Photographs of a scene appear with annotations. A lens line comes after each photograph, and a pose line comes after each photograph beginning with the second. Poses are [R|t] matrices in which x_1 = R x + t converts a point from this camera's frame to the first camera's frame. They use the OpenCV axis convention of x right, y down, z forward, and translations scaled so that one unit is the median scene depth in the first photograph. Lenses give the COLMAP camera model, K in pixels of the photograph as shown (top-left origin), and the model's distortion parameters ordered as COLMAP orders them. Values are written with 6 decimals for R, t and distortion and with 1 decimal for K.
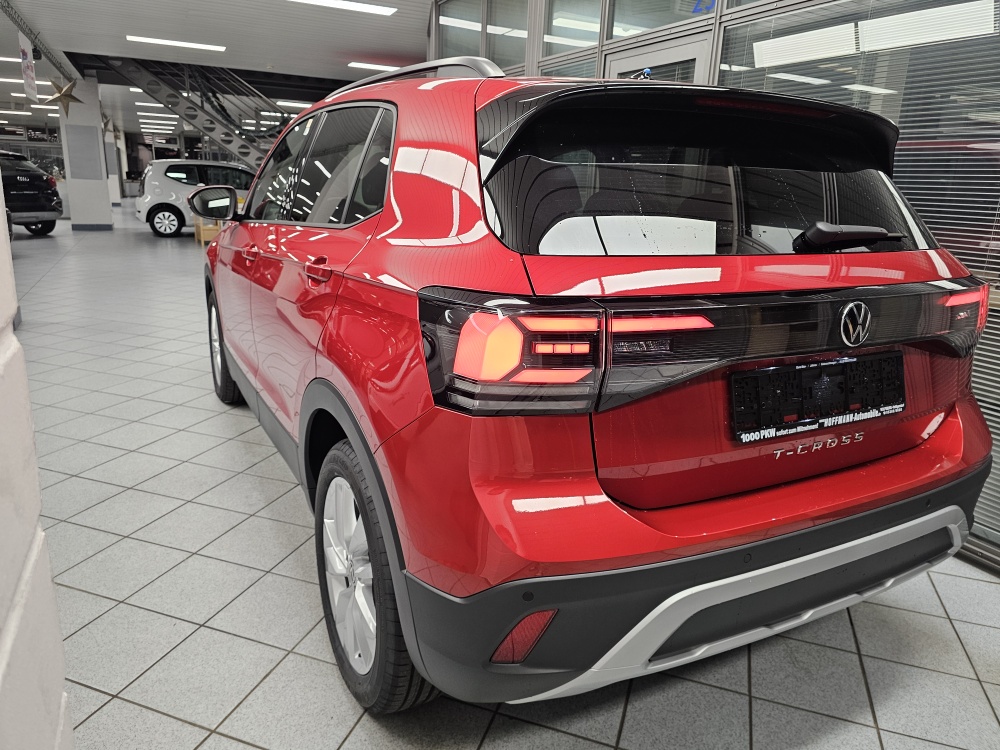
lens RADIAL K [[670.2, 0, 498.7], [0, 670.2, 370.2], [0, 0, 1]] dist [0.041584, -0.040110]
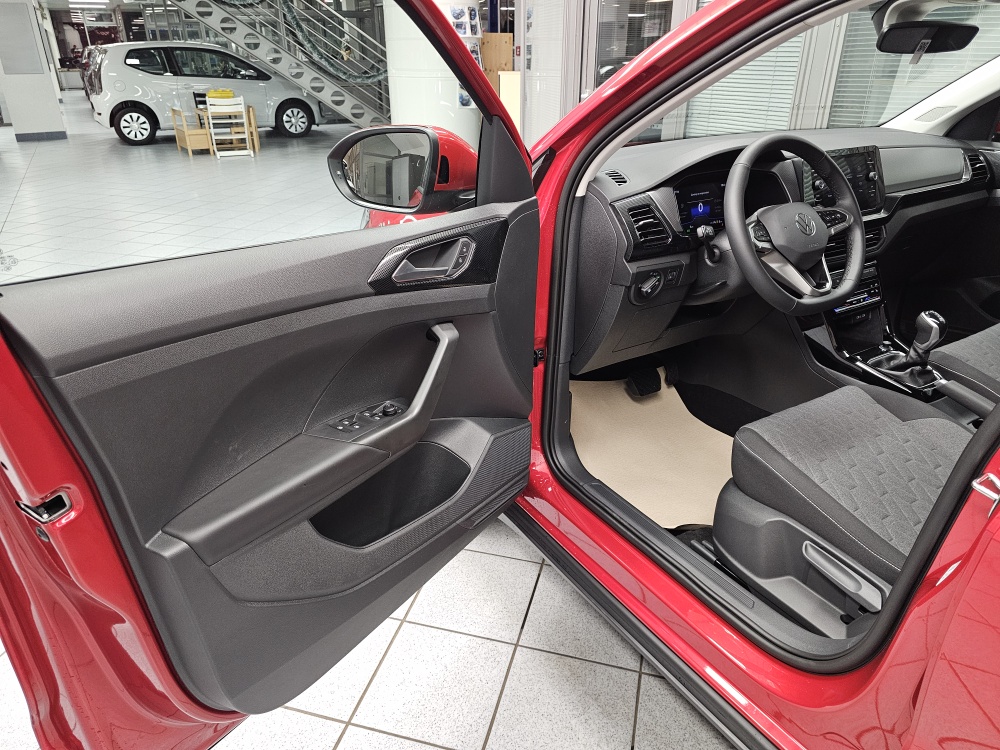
lens RADIAL K [[670.2, 0, 506.0], [0, 670.2, 373.4], [0, 0, 1]] dist [0.041584, -0.040110]
pose [[0.997088, -0.064613, 0.040515, -0.106708], [0.056560, 0.982855, 0.175492, -0.046886], [-0.051159, -0.172690, 0.983647, 0.139699]]
